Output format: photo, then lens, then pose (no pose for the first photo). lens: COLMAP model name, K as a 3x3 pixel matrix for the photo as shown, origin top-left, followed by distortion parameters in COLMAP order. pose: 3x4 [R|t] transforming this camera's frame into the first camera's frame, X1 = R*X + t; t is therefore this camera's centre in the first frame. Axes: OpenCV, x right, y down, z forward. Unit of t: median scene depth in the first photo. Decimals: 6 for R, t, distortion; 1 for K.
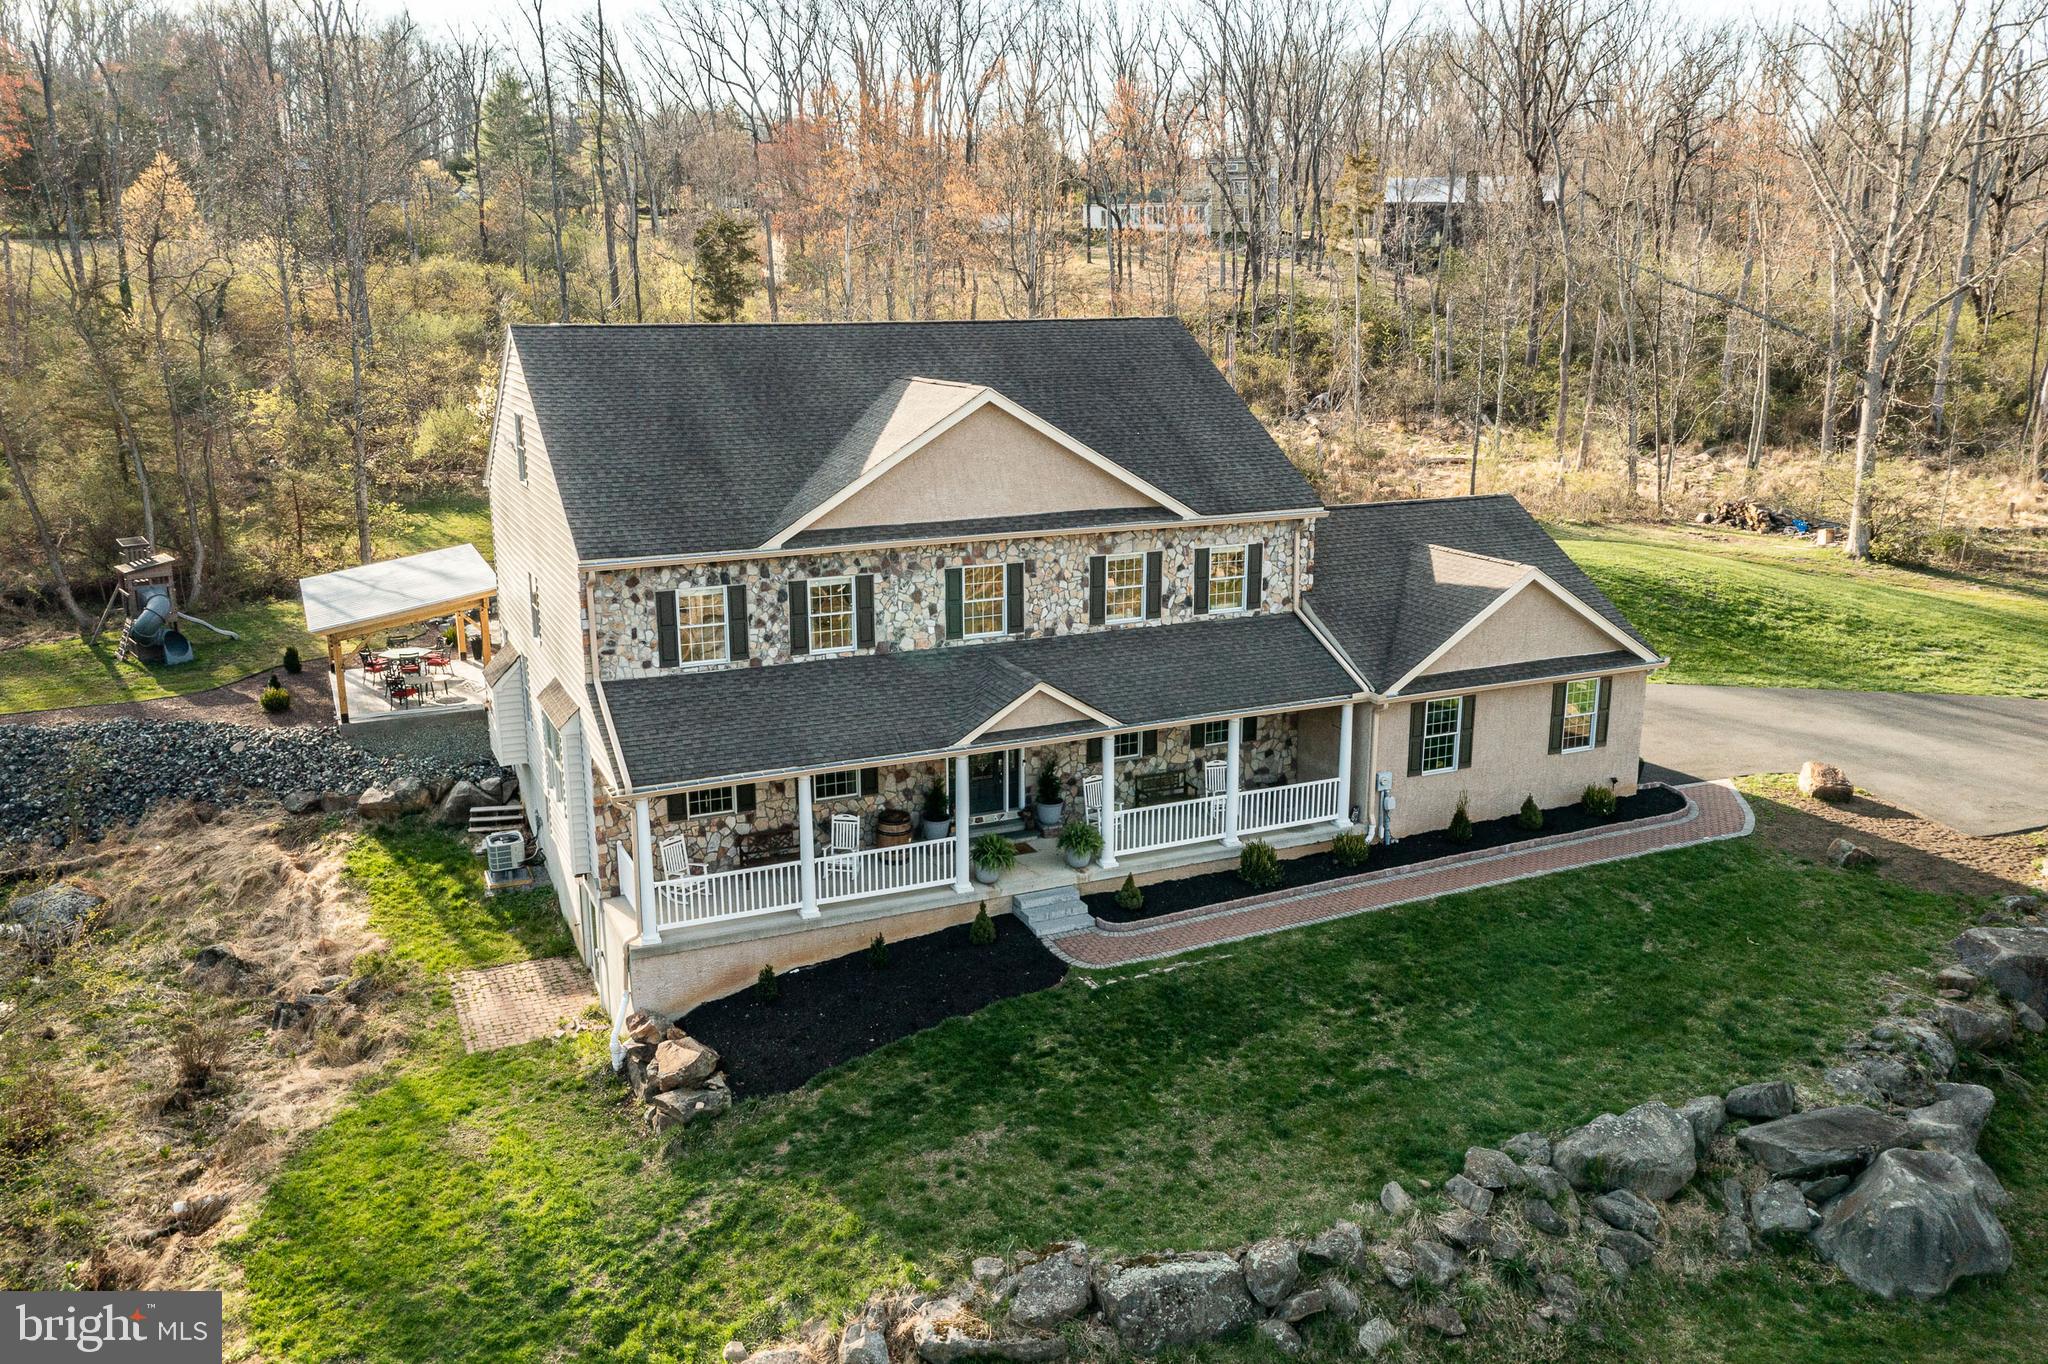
lens RADIAL K [[1616.6, 0, 1015.4], [0, 1616.6, 676.7], [0, 0, 1]] dist [0.000383, 0.043827]
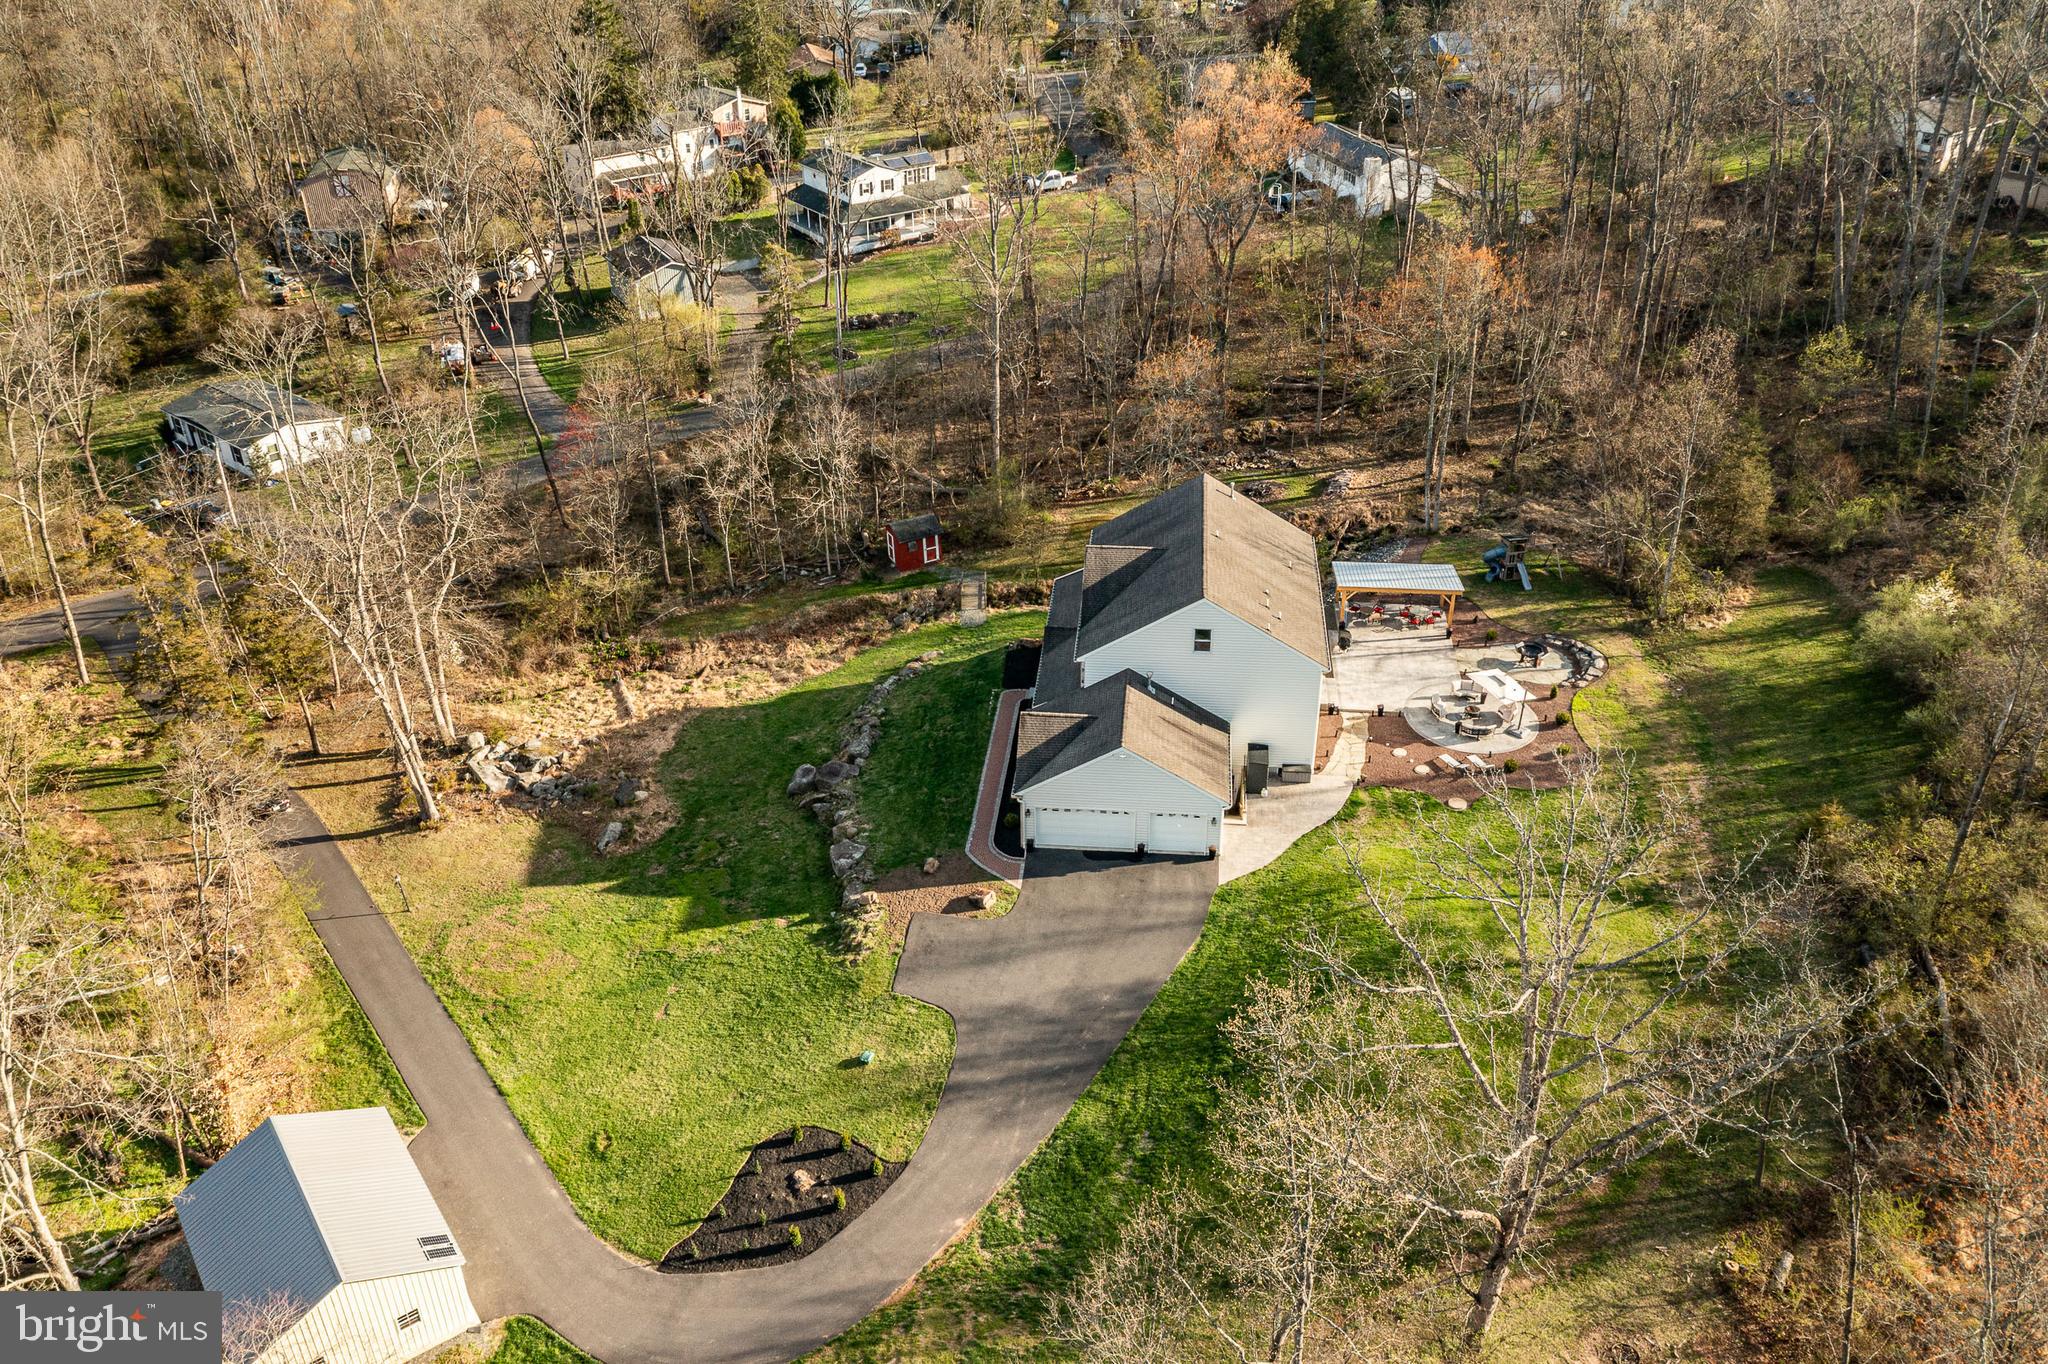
lens RADIAL K [[1616.6, 0, 1026.9], [0, 1616.6, 678.8], [0, 0, 1]] dist [0.000383, 0.043827]
pose [[-0.509259, 0.448282, -0.734642, 2.173857], [-0.191298, 0.773306, 0.604485, -1.650399], [0.839083, 0.448375, -0.308058, 1.816431]]
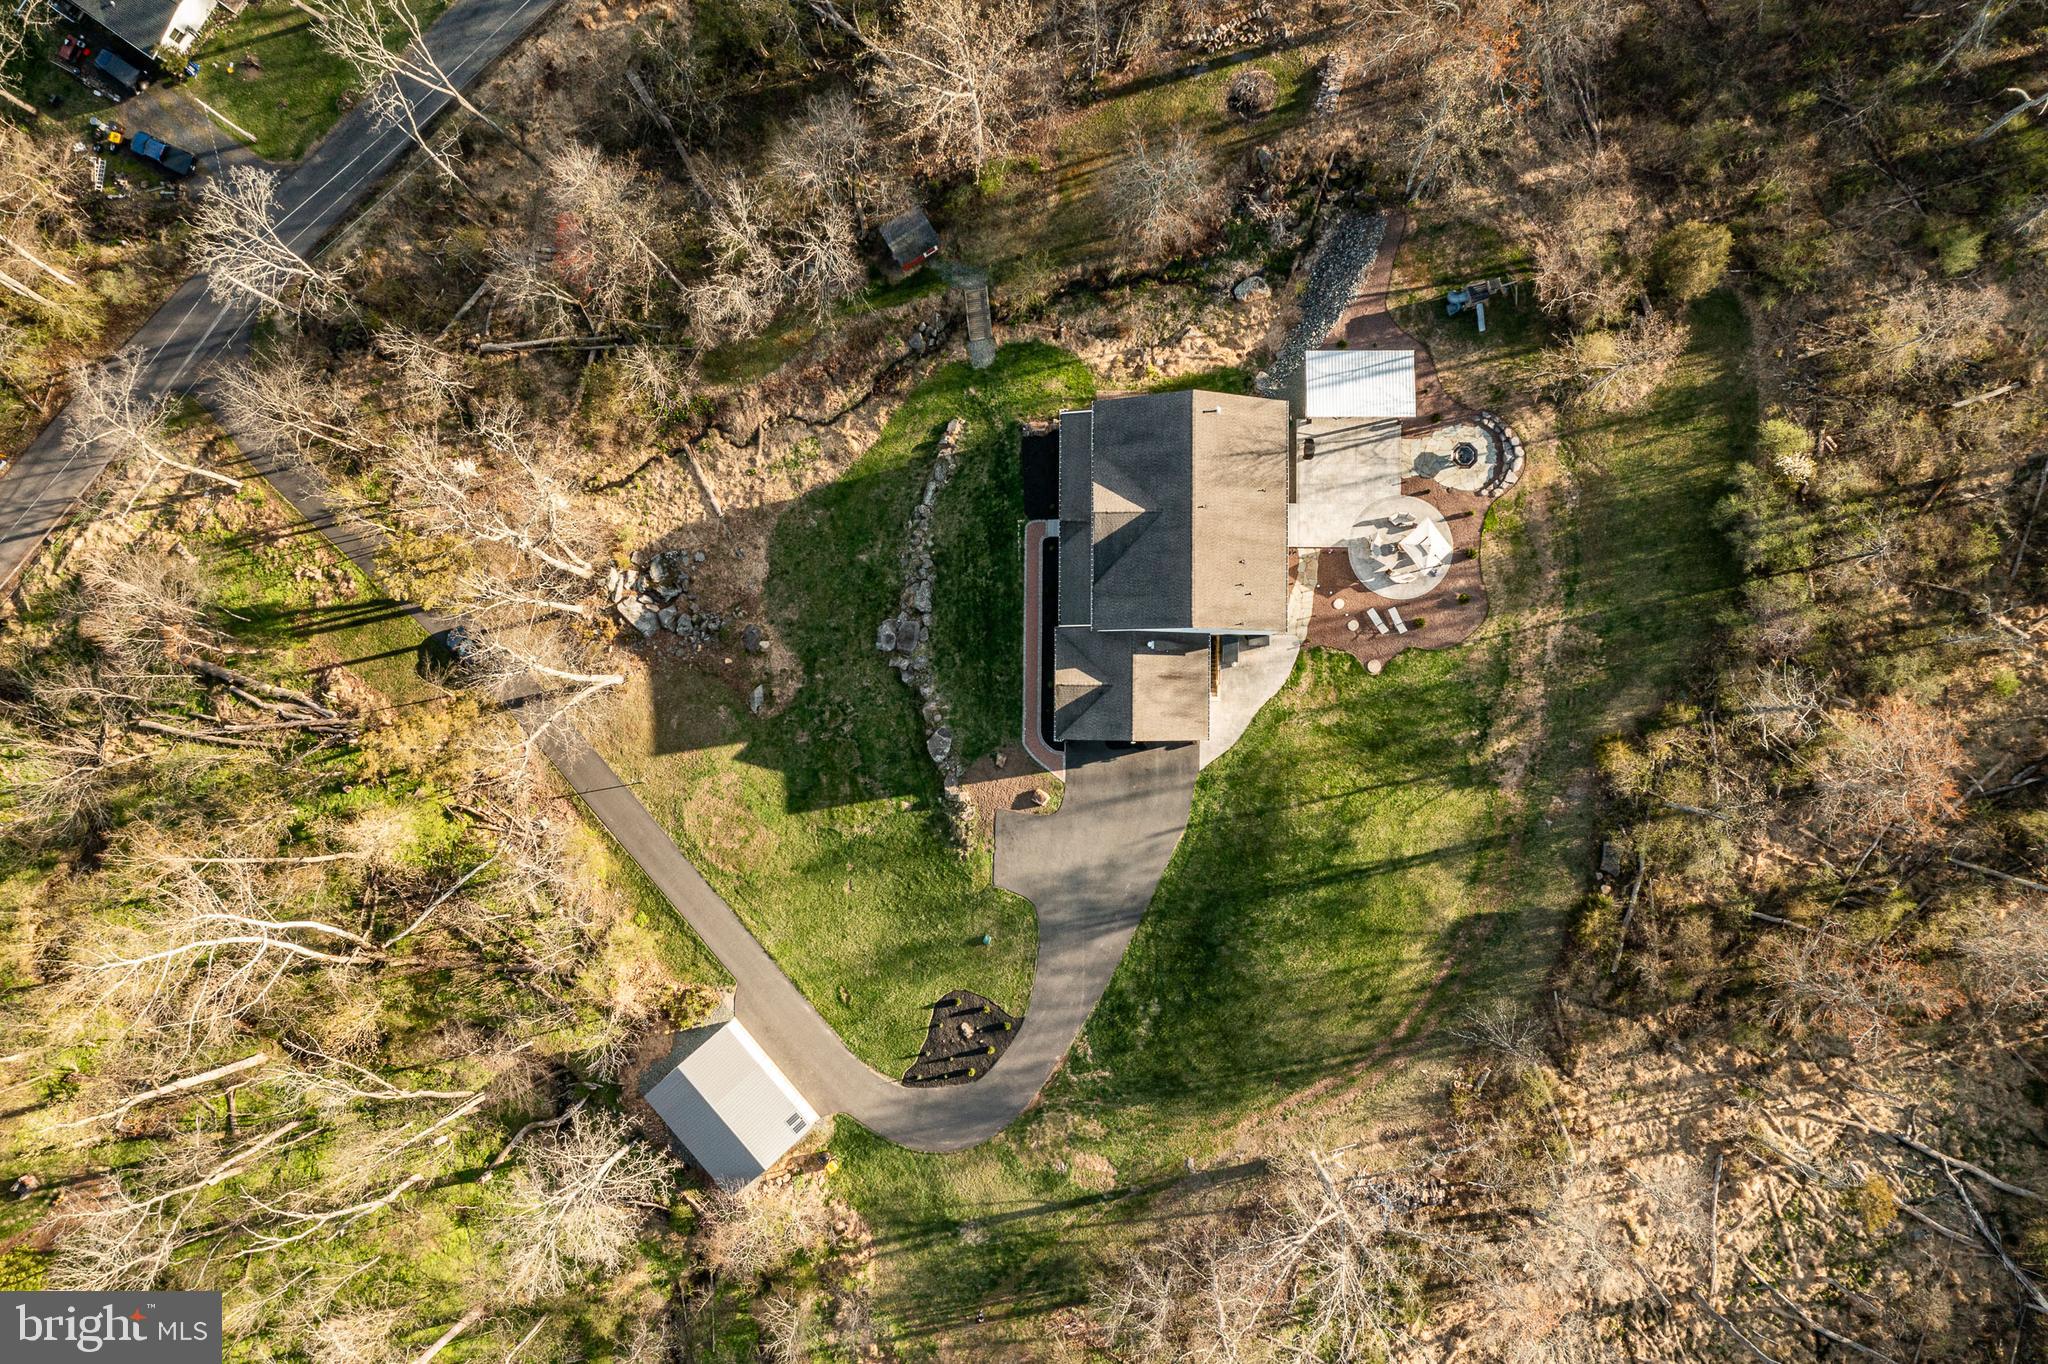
lens RADIAL K [[1616.6, 0, 1032.1], [0, 1616.6, 675.4], [0, 0, 1]] dist [0.000383, 0.043827]
pose [[-0.431336, 0.902164, -0.007064, 0.366797], [-0.175981, -0.076454, 0.981420, -3.426884], [0.884862, 0.424565, 0.191741, 0.341533]]
